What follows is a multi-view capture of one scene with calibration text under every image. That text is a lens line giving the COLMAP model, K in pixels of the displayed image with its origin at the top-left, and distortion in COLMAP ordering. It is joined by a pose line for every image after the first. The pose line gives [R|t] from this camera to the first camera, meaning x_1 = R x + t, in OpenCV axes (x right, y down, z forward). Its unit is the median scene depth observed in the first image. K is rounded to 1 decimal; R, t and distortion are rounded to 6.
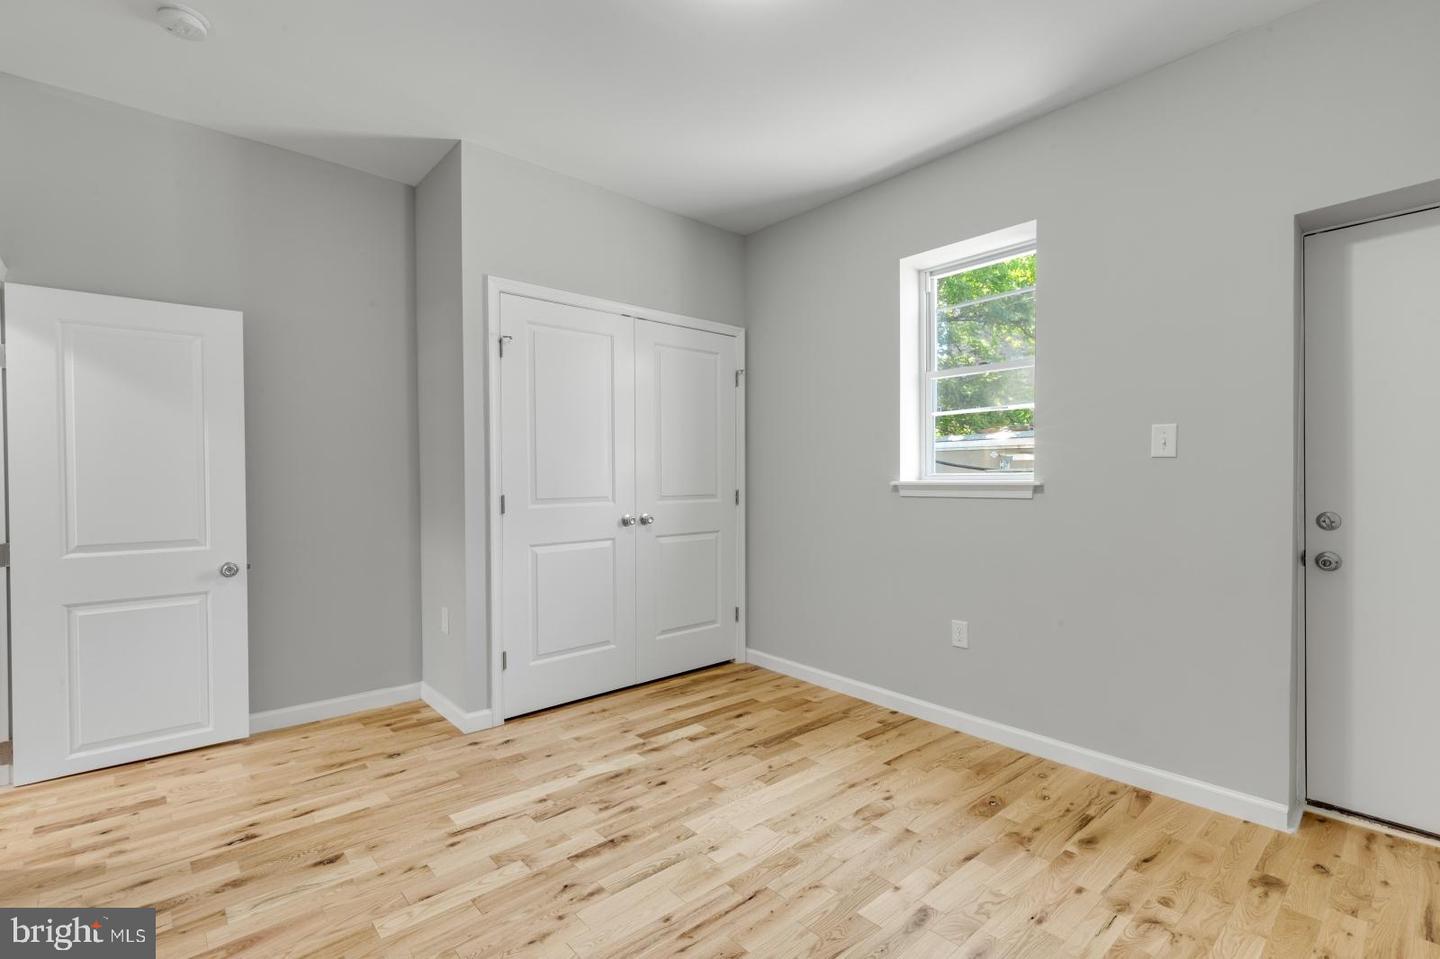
lens RADIAL K [[641.2, 0, 720.0], [0, 641.2, 479.5], [0, 0, 1]] dist [0.006884, -0.000301]
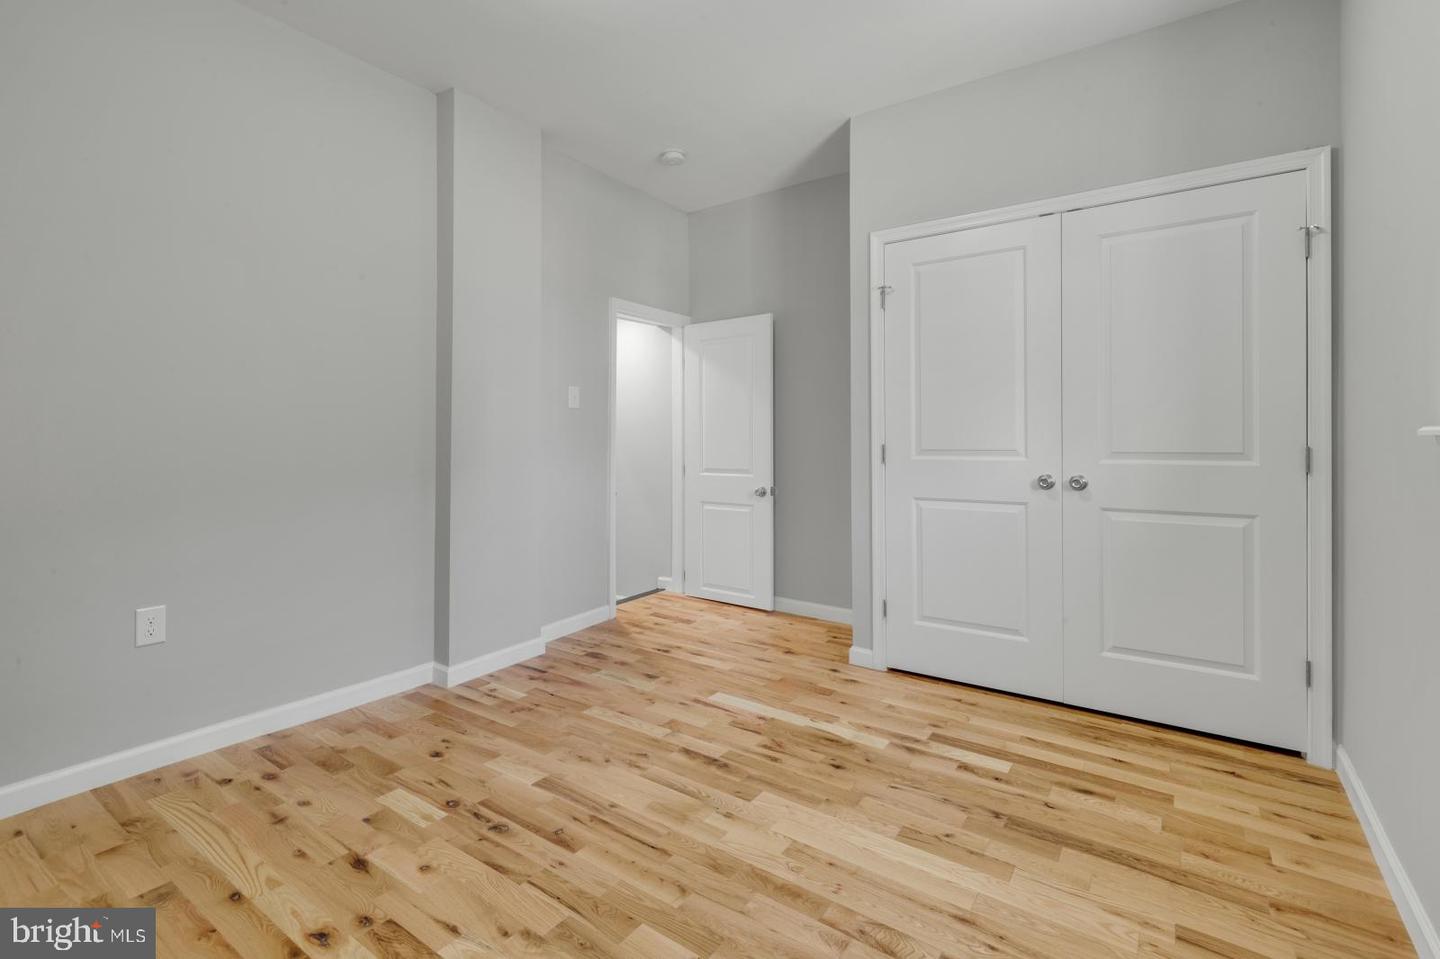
lens RADIAL K [[667.4, 0, 717.5], [0, 667.4, 435.8], [0, 0, 1]] dist [0.002404, -0.000352]
pose [[0.229634, 0.001366, -0.973276, 0.662313], [-0.002988, 0.999995, 0.000699, 0.011163], [0.973272, 0.002748, 0.229637, 0.533128]]
